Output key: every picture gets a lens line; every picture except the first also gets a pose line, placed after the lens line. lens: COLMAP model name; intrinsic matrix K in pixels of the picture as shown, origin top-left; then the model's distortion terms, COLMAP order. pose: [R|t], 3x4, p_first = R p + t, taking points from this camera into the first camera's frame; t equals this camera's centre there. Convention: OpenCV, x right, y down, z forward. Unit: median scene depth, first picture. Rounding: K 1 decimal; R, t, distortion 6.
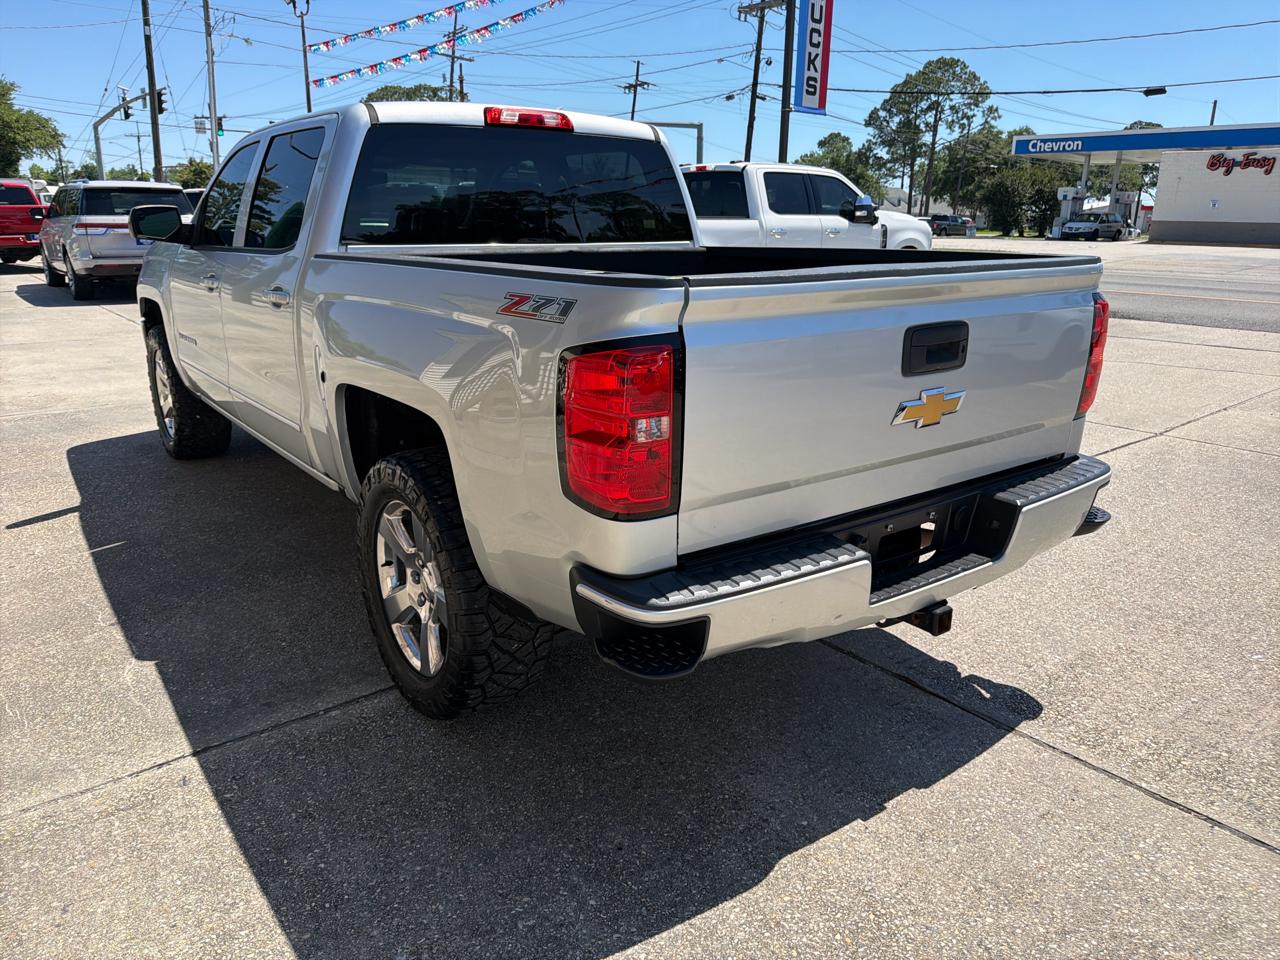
lens RADIAL K [[913.6, 0, 636.9], [0, 913.6, 477.1], [0, 0, 1]] dist [0.004292, -0.009929]
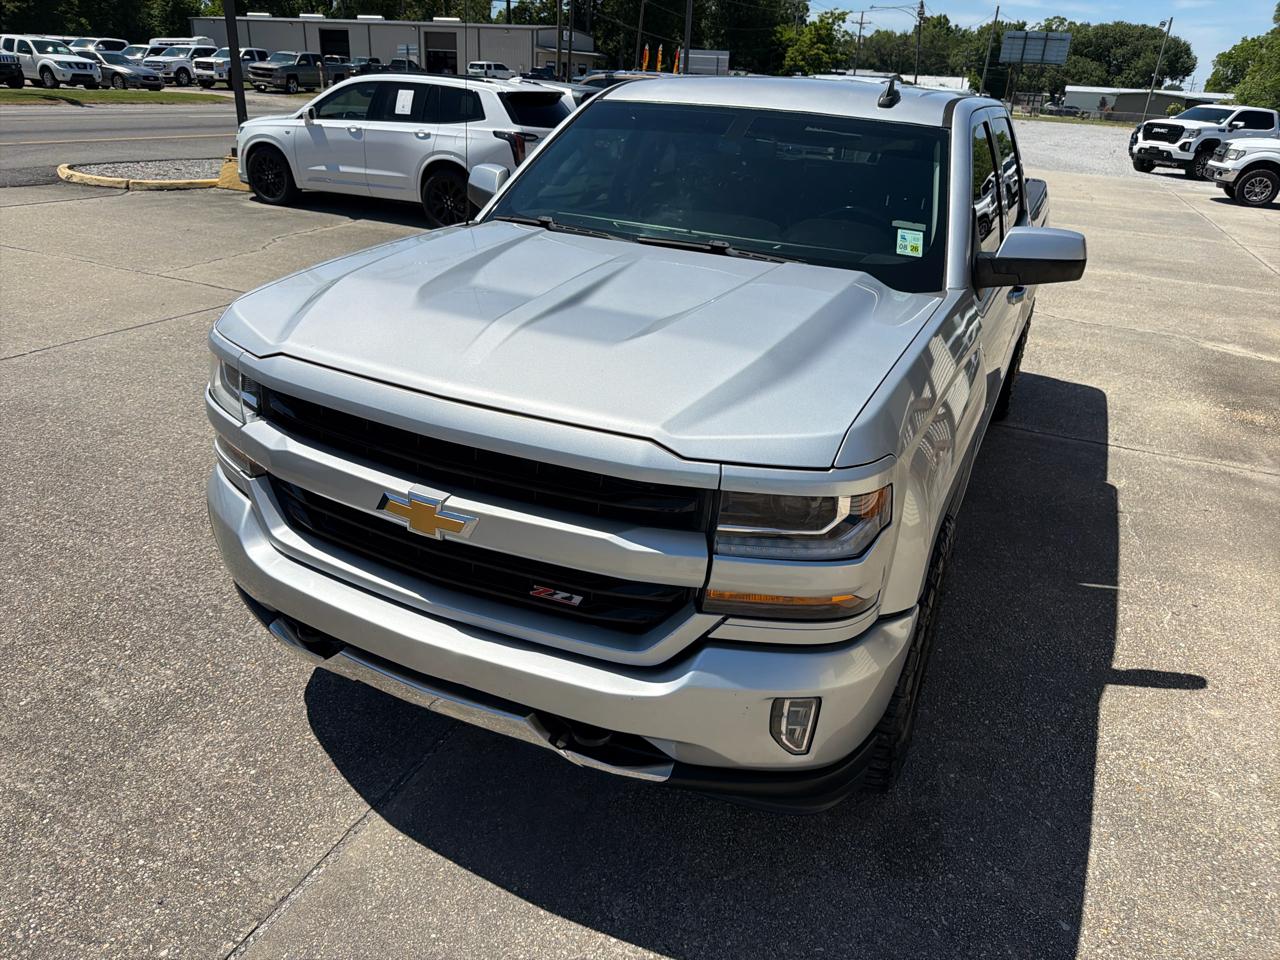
lens RADIAL K [[913.6, 0, 636.9], [0, 913.6, 477.1], [0, 0, 1]] dist [0.004292, -0.009929]
pose [[-0.470083, -0.383050, 0.795170, -1.423737], [0.193336, 0.834350, 0.516219, -0.787601], [-0.861187, 0.396401, -0.318156, 2.235907]]
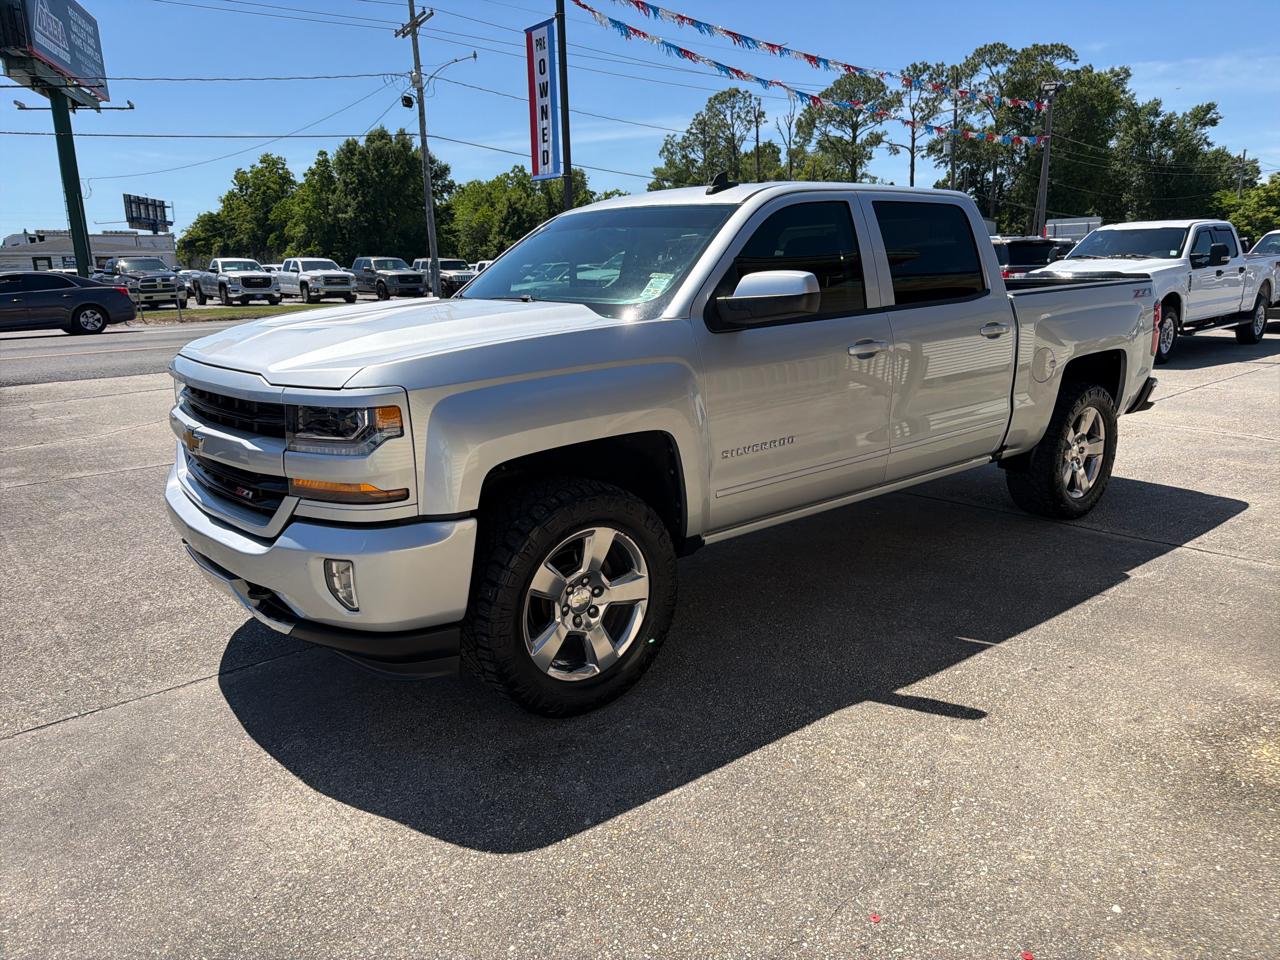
lens RADIAL K [[913.6, 0, 636.9], [0, 913.6, 477.1], [0, 0, 1]] dist [0.004292, -0.009929]
pose [[-0.060632, -0.228772, 0.971590, -1.880759], [0.299156, 0.924471, 0.236346, -0.516079], [-0.952276, 0.304988, 0.012386, 1.701496]]
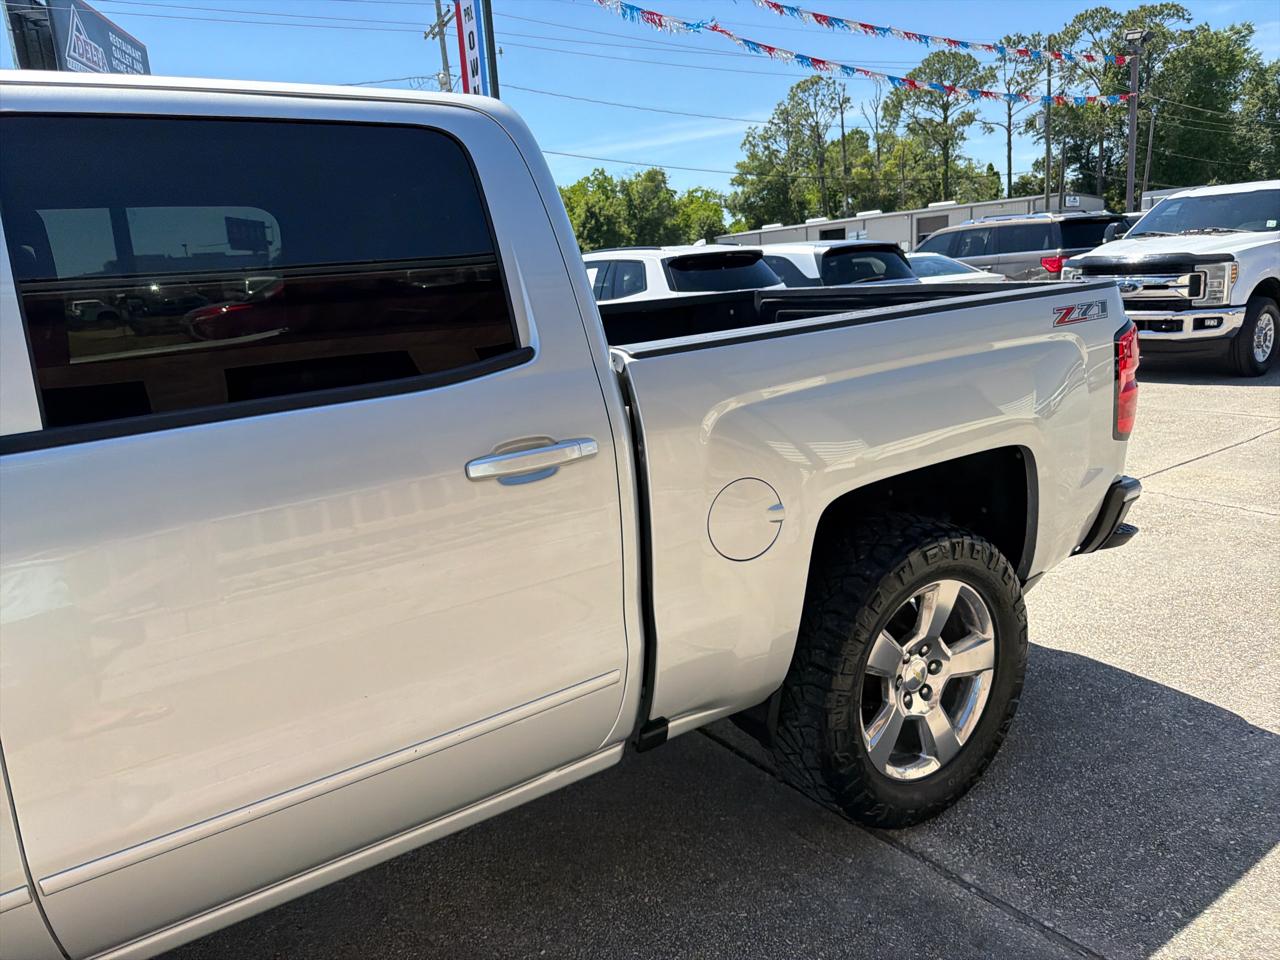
lens RADIAL K [[920.0, 0, 639.9], [0, 920.0, 462.3], [0, 0, 1]] dist [0.001239, -0.009795]
pose [[0.041566, -0.213070, 0.976152, -0.959703], [0.341395, 0.921223, 0.186543, -0.292352], [-0.939000, 0.325500, 0.111033, 0.980478]]
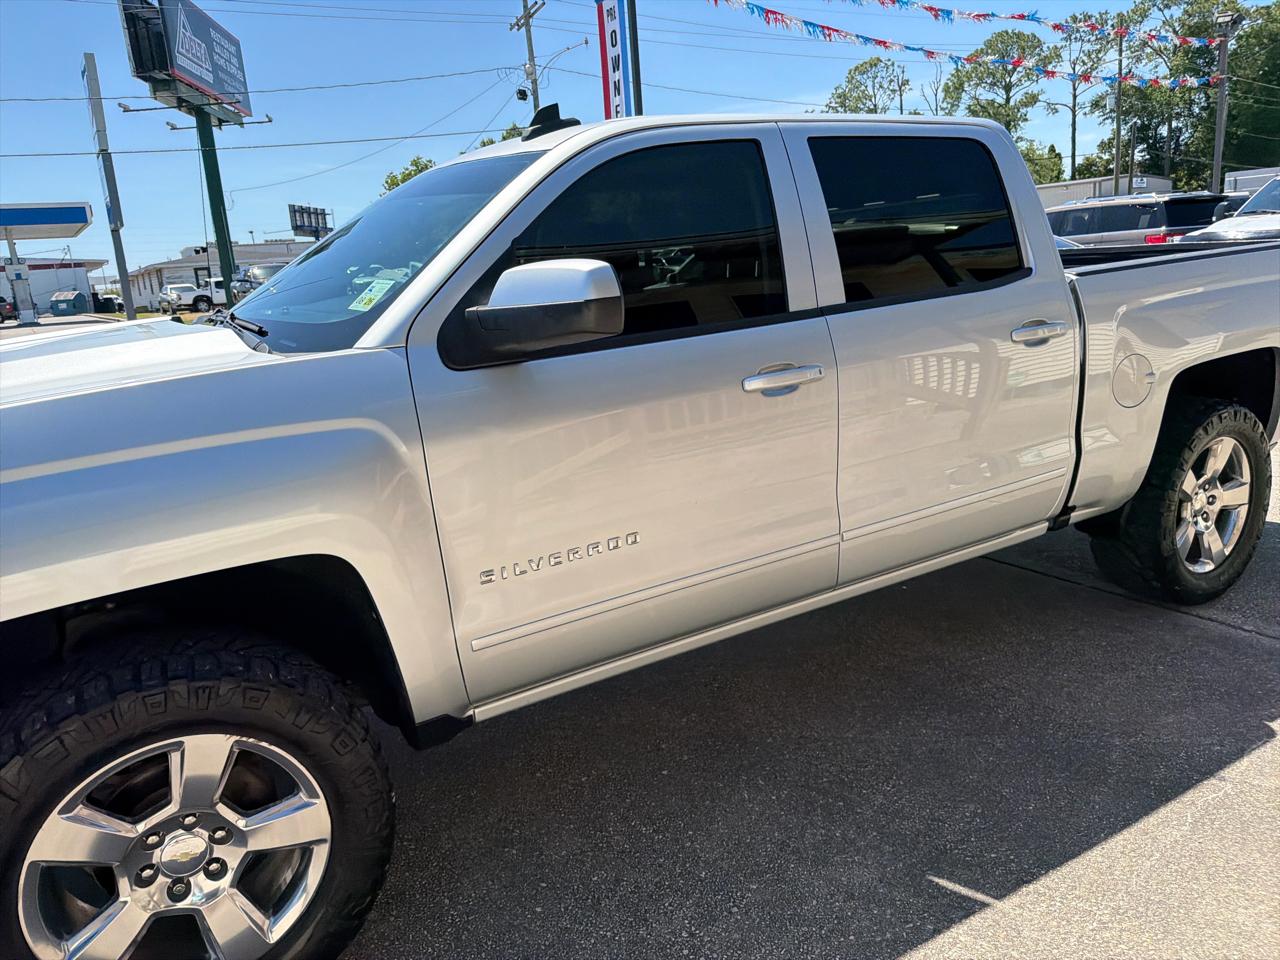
lens RADIAL K [[917.6, 0, 635.6], [0, 917.6, 461.5], [0, 0, 1]] dist [-0.000516, -0.006495]
pose [[0.094332, -0.227202, 0.969268, -1.403823], [0.344336, 0.920964, 0.182367, -0.404616], [-0.934095, 0.316551, 0.165110, 1.369154]]
